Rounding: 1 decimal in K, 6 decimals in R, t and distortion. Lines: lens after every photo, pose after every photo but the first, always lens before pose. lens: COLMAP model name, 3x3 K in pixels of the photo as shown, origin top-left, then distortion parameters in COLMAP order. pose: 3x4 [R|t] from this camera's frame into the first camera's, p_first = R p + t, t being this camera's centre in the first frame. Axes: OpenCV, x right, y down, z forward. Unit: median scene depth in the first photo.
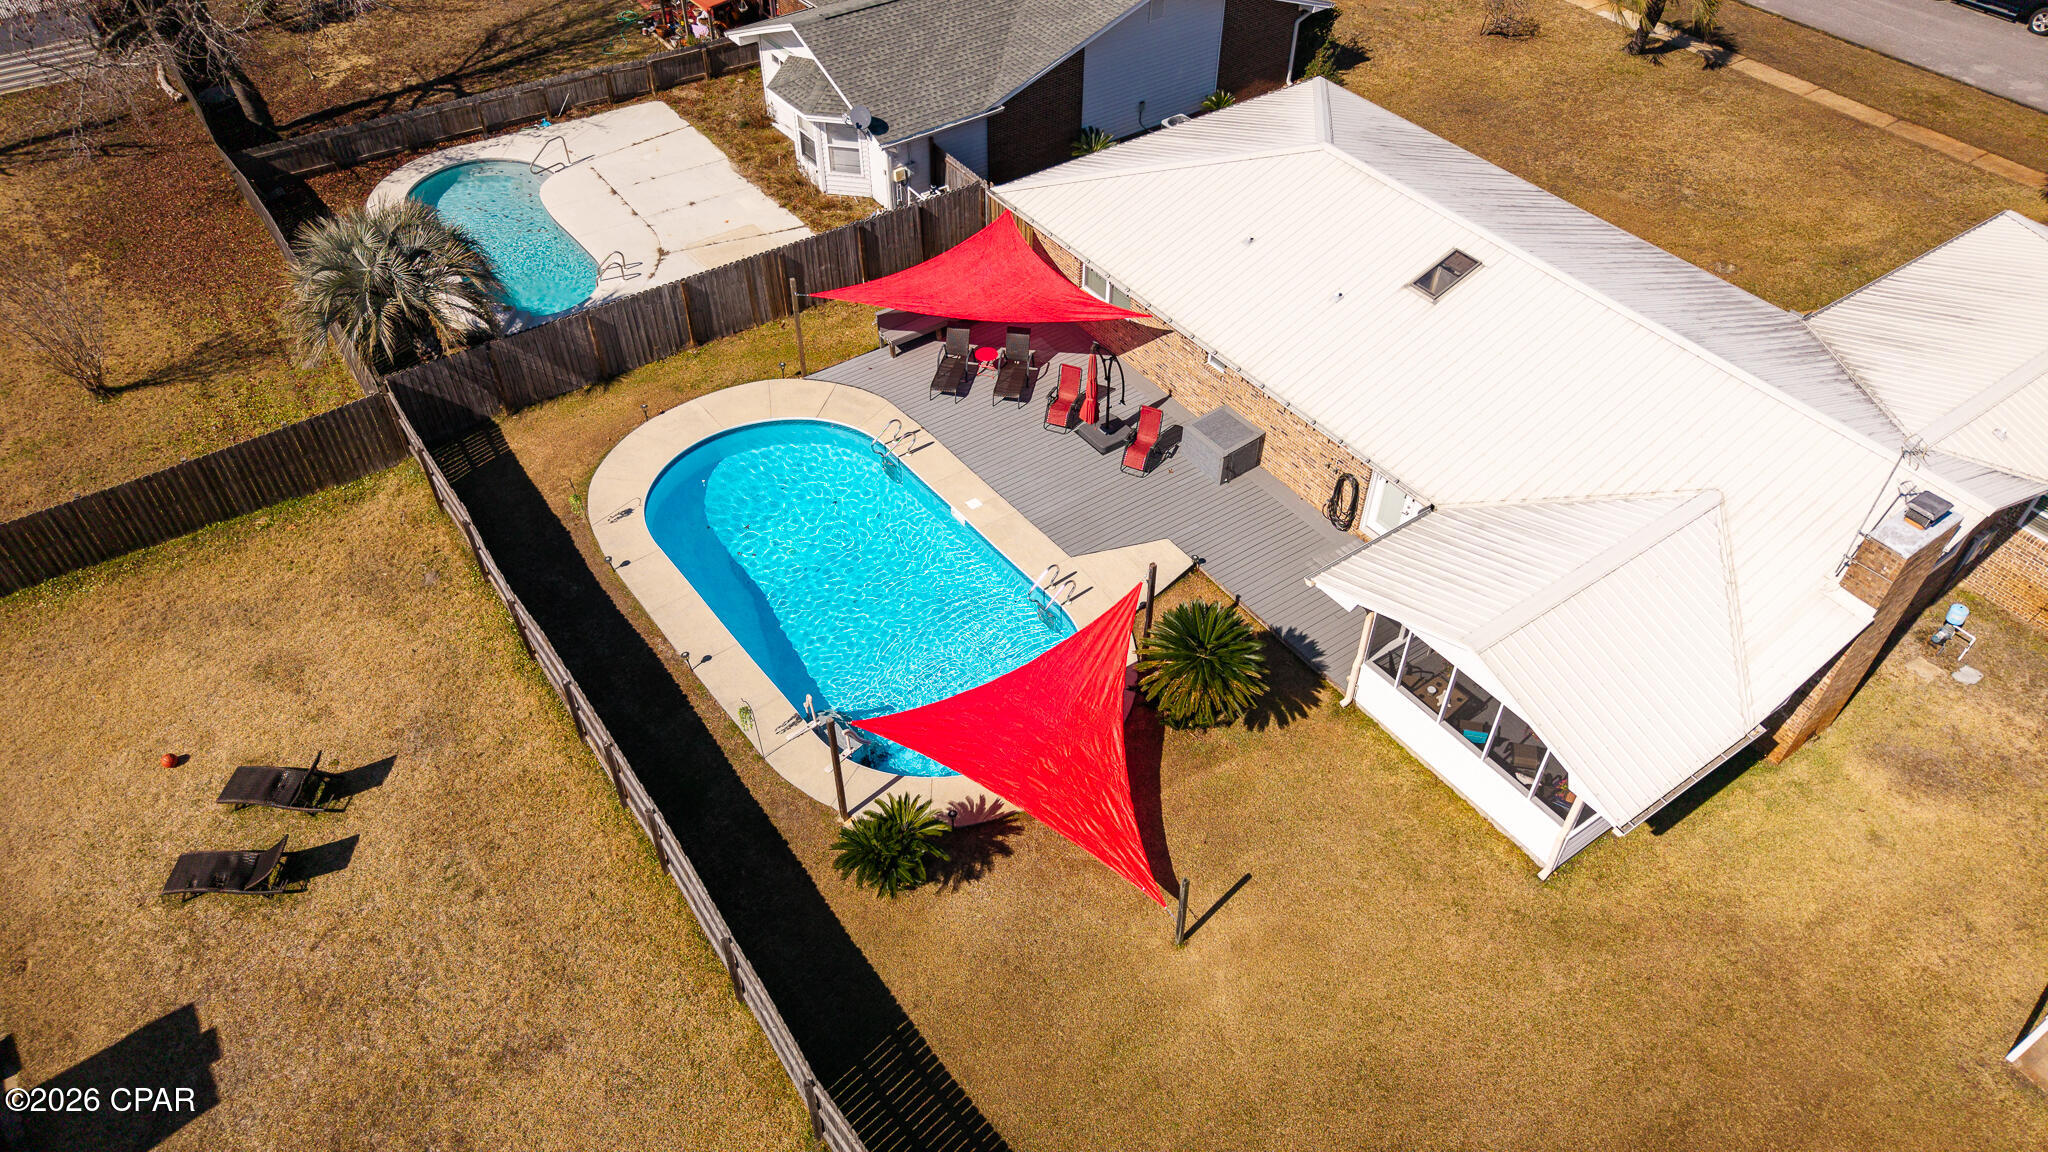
lens RADIAL K [[1366.5, 0, 1024.0], [0, 1366.5, 576.0], [0, 0, 1]] dist [-0.022120, 0.000411]
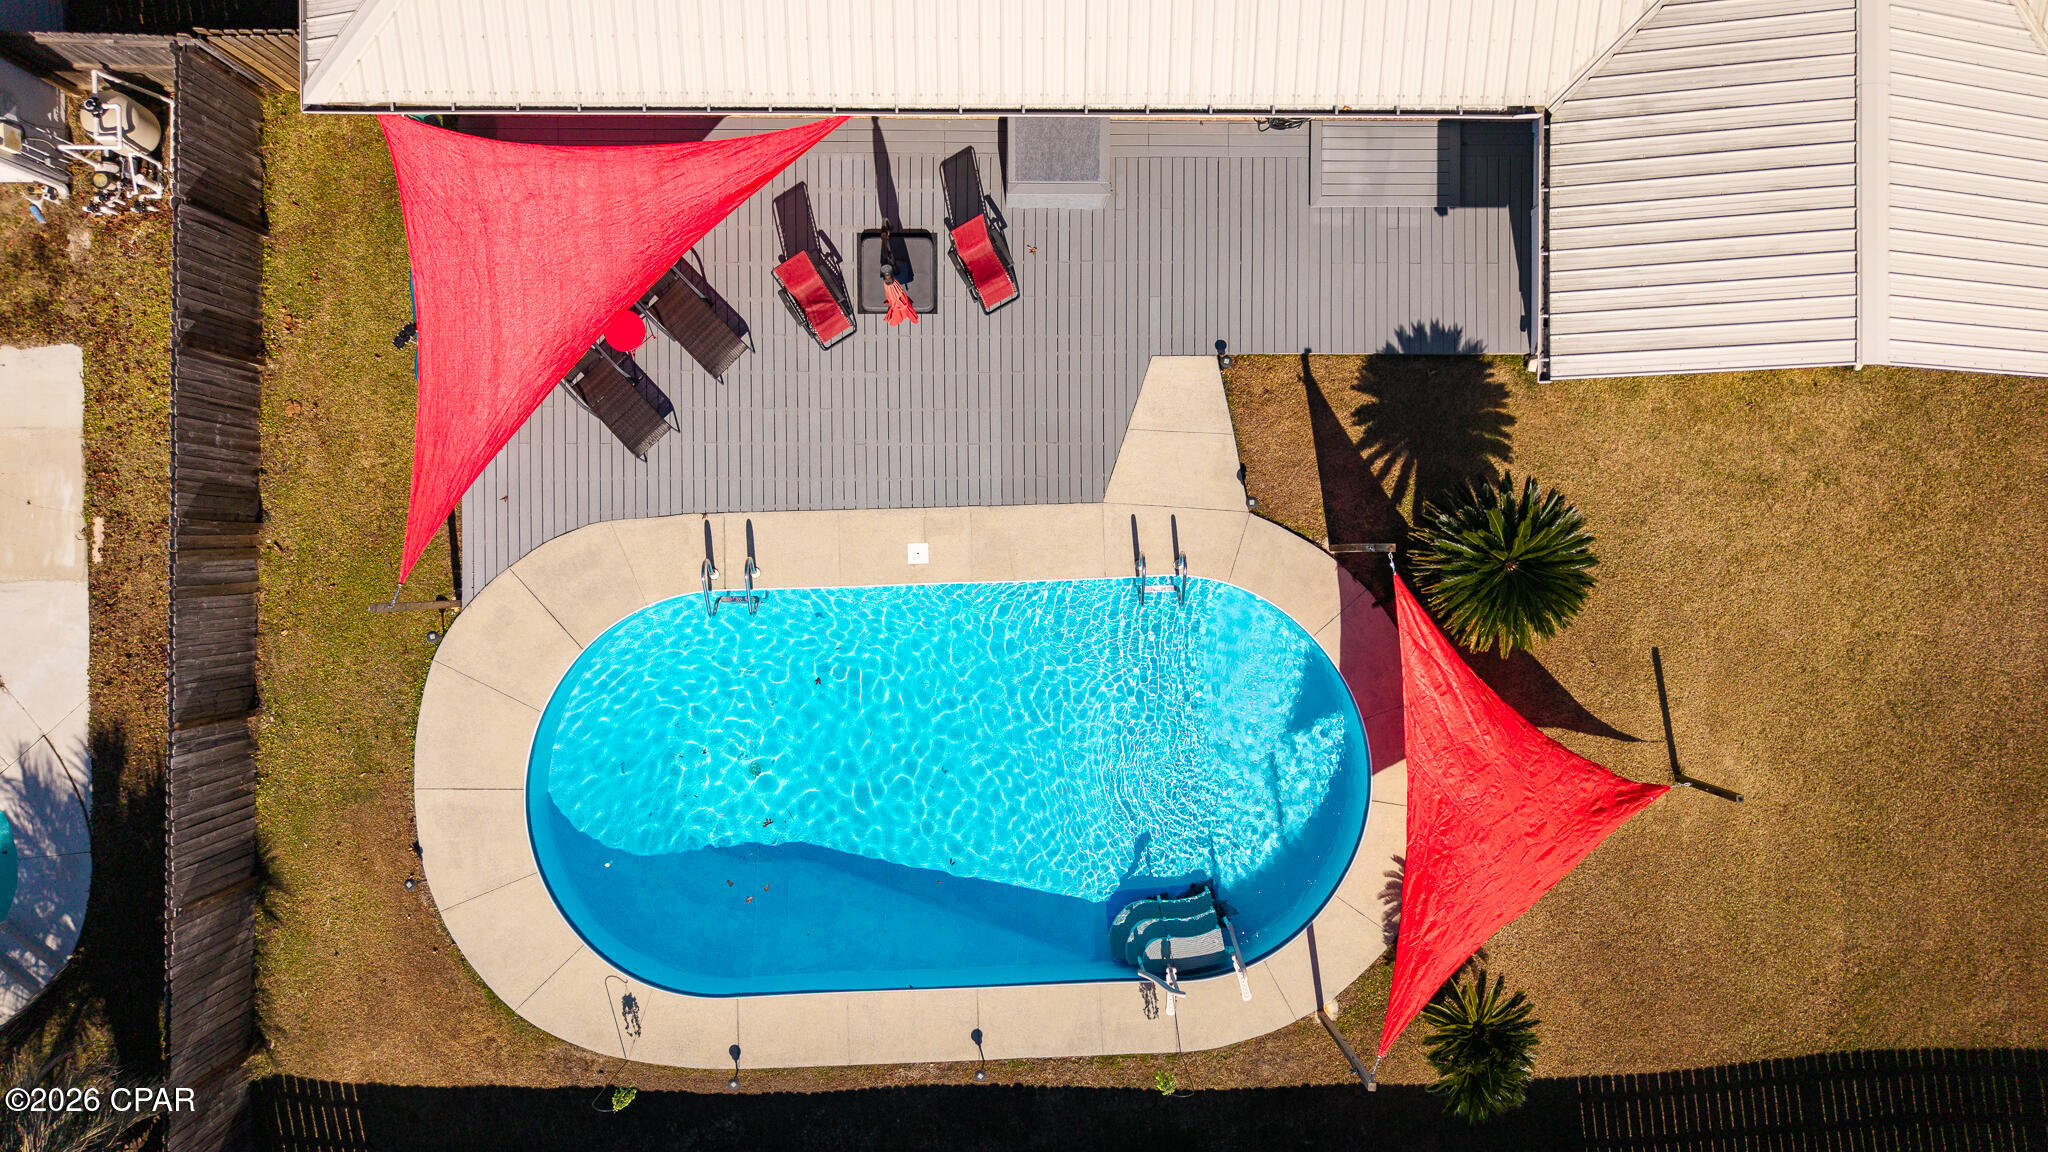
lens RADIAL K [[1366.5, 0, 1024.0], [0, 1366.5, 576.0], [0, 0, 1]] dist [-0.022120, 0.000411]
pose [[0.576618, -0.816988, -0.006520, -0.013778], [0.559579, 0.389103, 0.731758, -0.536995], [-0.595301, -0.425593, 0.681533, 0.582192]]
